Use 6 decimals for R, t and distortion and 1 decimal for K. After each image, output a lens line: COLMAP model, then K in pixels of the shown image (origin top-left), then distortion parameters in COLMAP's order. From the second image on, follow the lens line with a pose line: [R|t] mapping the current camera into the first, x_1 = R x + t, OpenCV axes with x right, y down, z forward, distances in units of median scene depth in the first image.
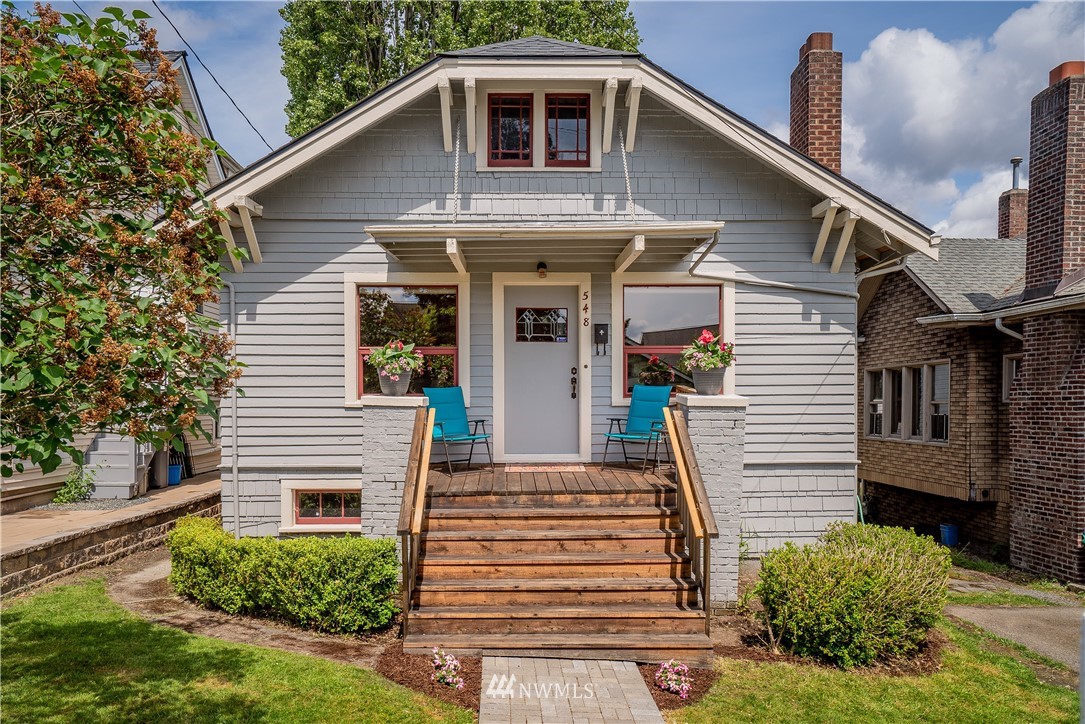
lens RADIAL K [[845.9, 0, 540.4], [0, 845.9, 411.4], [0, 0, 1]] dist [-0.008223, 0.002585]
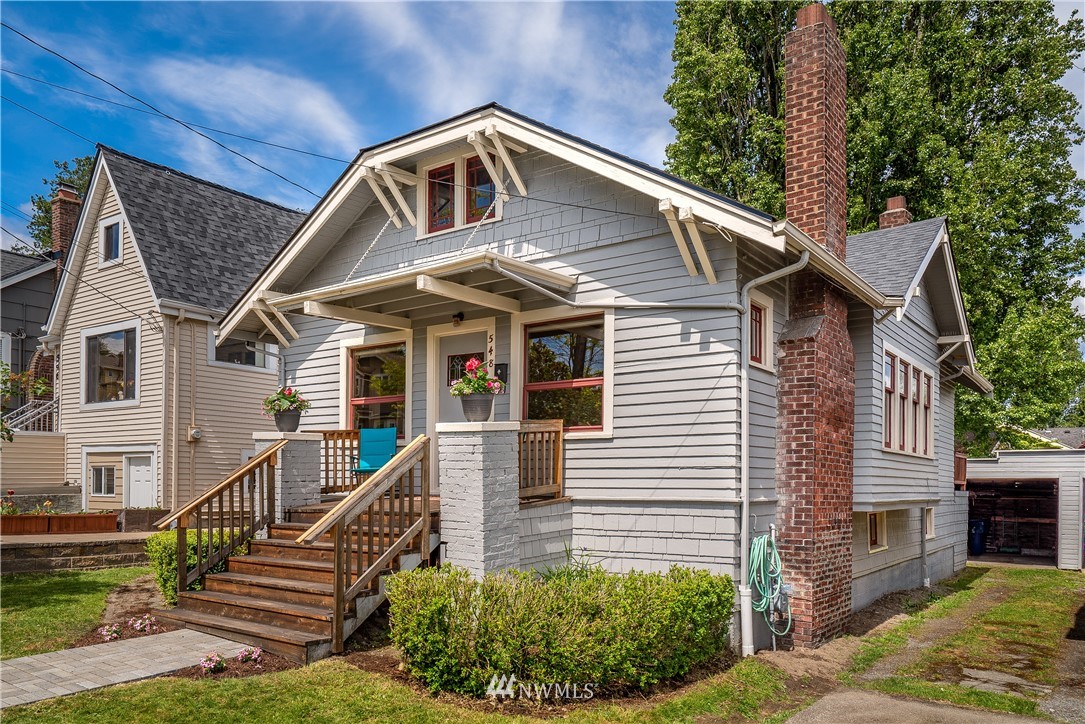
lens RADIAL K [[807.9, 0, 548.7], [0, 807.9, 474.8], [0, 0, 1]] dist [-0.023442, -0.001802]
pose [[0.795920, 0.000450, -0.605401, 0.723700], [-0.011768, 0.999822, -0.014729, 0.048120], [0.605287, 0.018847, 0.795784, 0.240336]]
